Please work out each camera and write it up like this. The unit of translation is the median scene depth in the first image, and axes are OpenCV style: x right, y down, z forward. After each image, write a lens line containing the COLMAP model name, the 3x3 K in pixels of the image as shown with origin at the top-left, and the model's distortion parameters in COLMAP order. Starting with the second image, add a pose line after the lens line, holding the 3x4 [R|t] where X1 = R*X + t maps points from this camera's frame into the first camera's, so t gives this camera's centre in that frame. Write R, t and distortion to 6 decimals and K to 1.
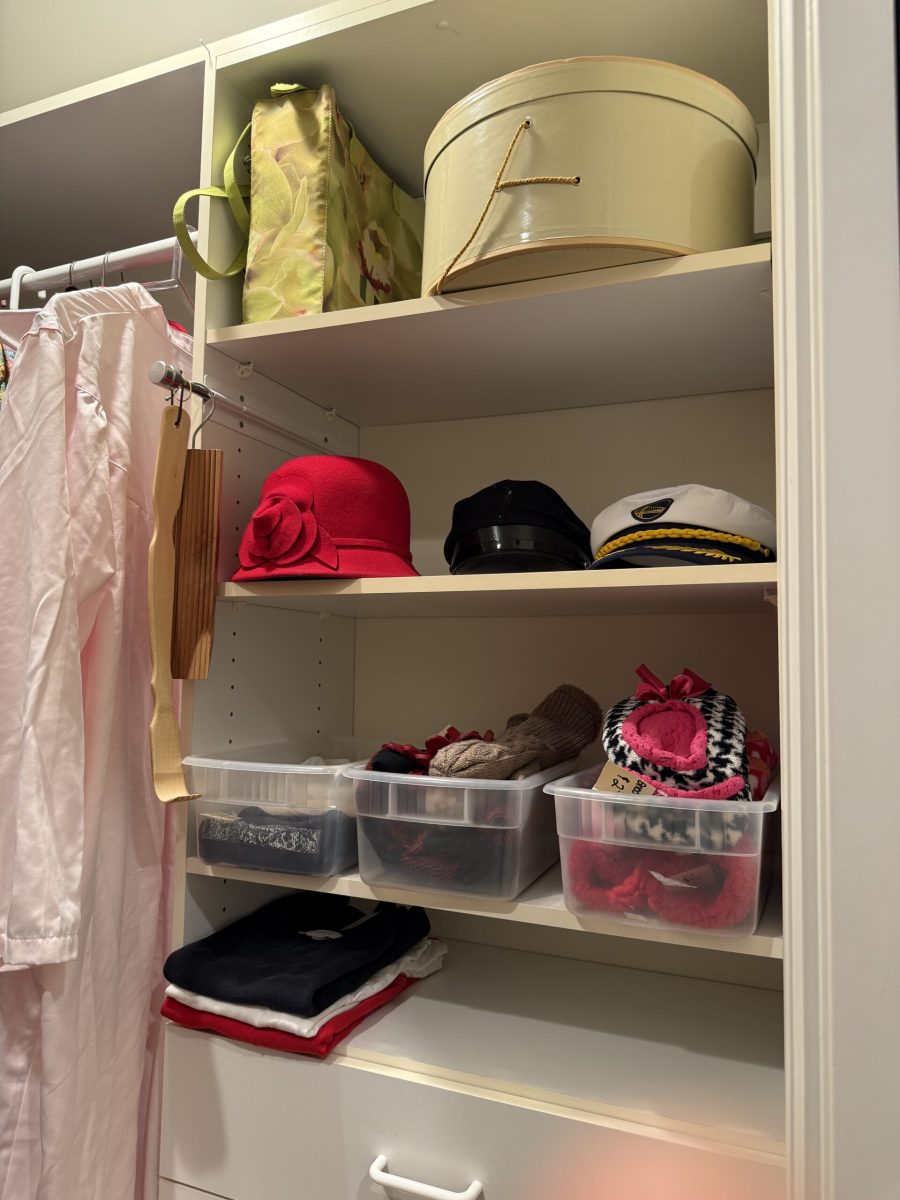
lens RADIAL K [[863.9, 0, 451.7], [0, 863.9, 598.6], [0, 0, 1]] dist [0.004935, -0.007281]
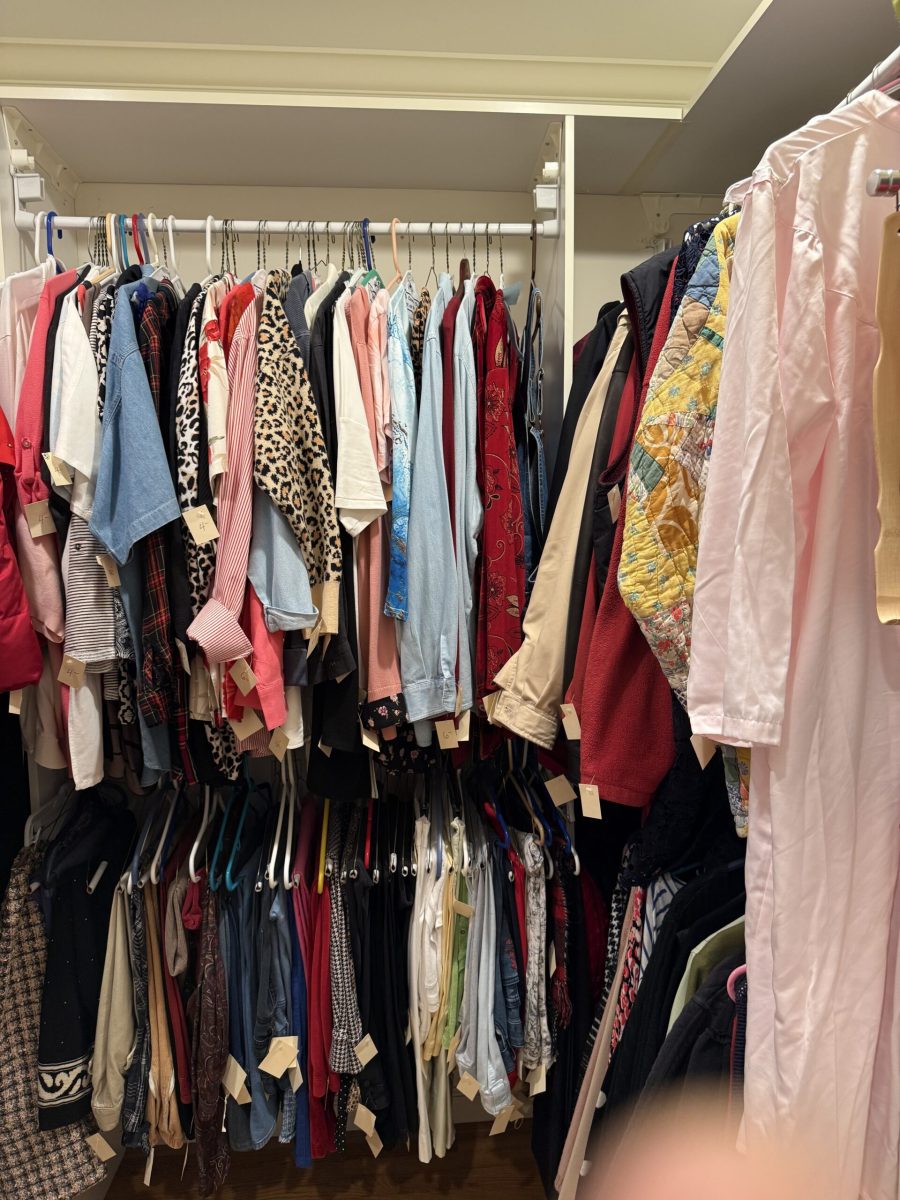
lens RADIAL K [[863.9, 0, 451.7], [0, 863.9, 598.6], [0, 0, 1]] dist [0.004935, -0.007281]
pose [[0.477357, 0.038664, -0.877858, 0.323295], [0.094137, 0.991032, 0.094838, 0.065423], [0.873652, -0.127911, 0.469436, 0.092516]]
